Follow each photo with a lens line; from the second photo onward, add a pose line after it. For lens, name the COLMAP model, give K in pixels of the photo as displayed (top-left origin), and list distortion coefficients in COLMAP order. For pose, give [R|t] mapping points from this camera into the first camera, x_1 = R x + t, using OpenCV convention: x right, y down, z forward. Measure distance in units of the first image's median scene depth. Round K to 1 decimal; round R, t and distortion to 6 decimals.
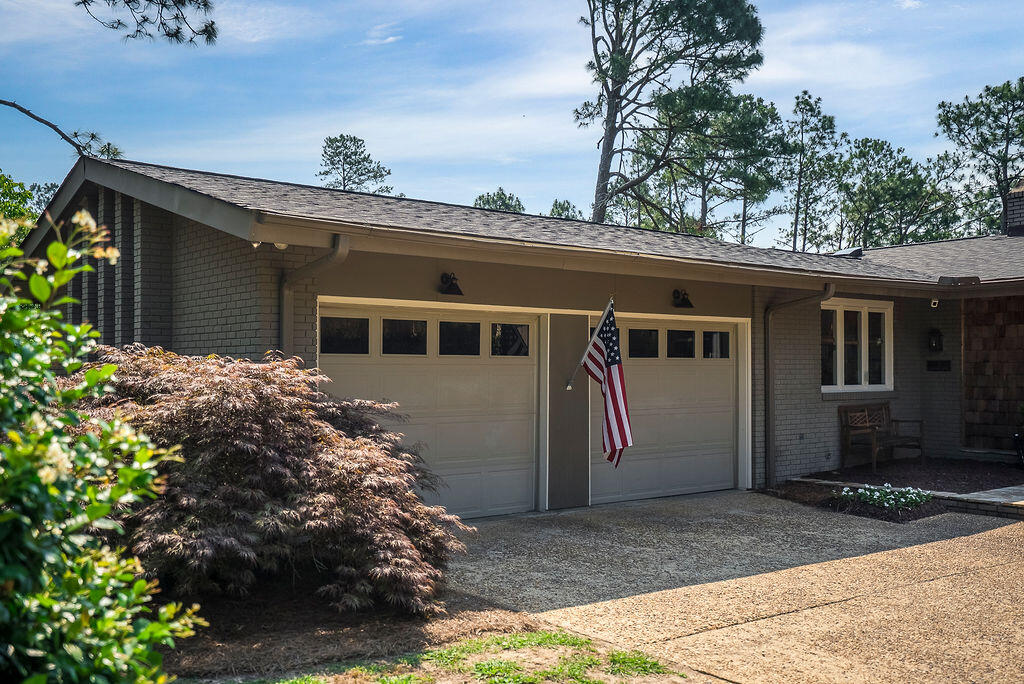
lens RADIAL K [[987.3, 0, 508.2], [0, 987.3, 355.2], [0, 0, 1]] dist [0.063335, 0.029096]
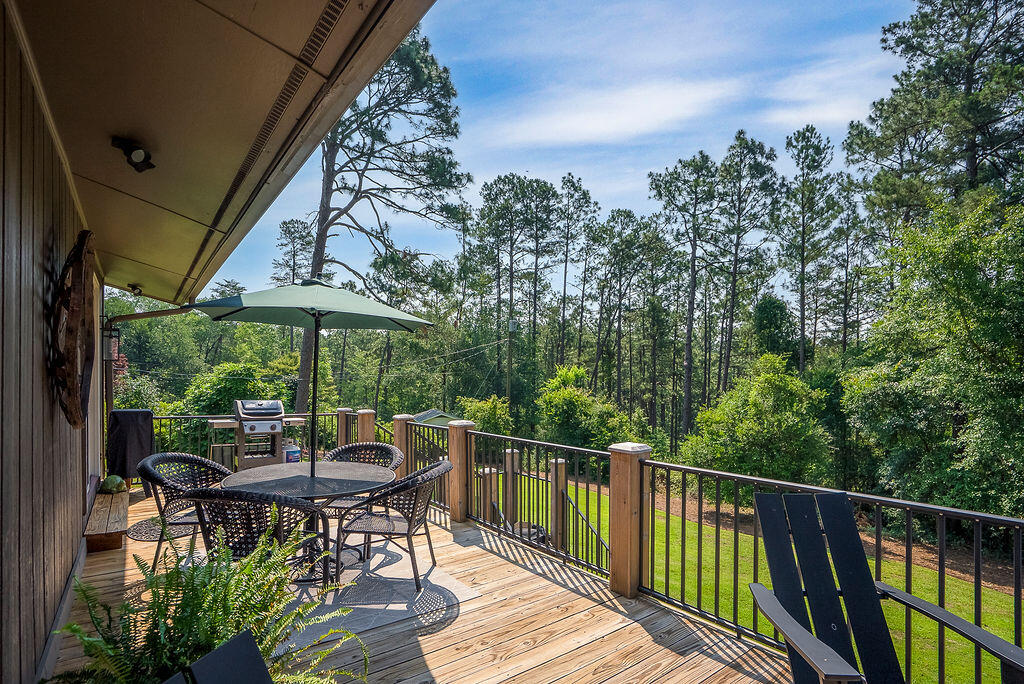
lens RADIAL K [[526.3, 0, 512.3], [0, 526.3, 374.2], [0, 0, 1]] dist [-0.044095, 0.028088]
pose [[0.999553, -0.002891, -0.029756, 0.344554], [0.003348, 0.999877, 0.015319, 0.007313], [0.029708, -0.015412, 0.999440, 0.379564]]
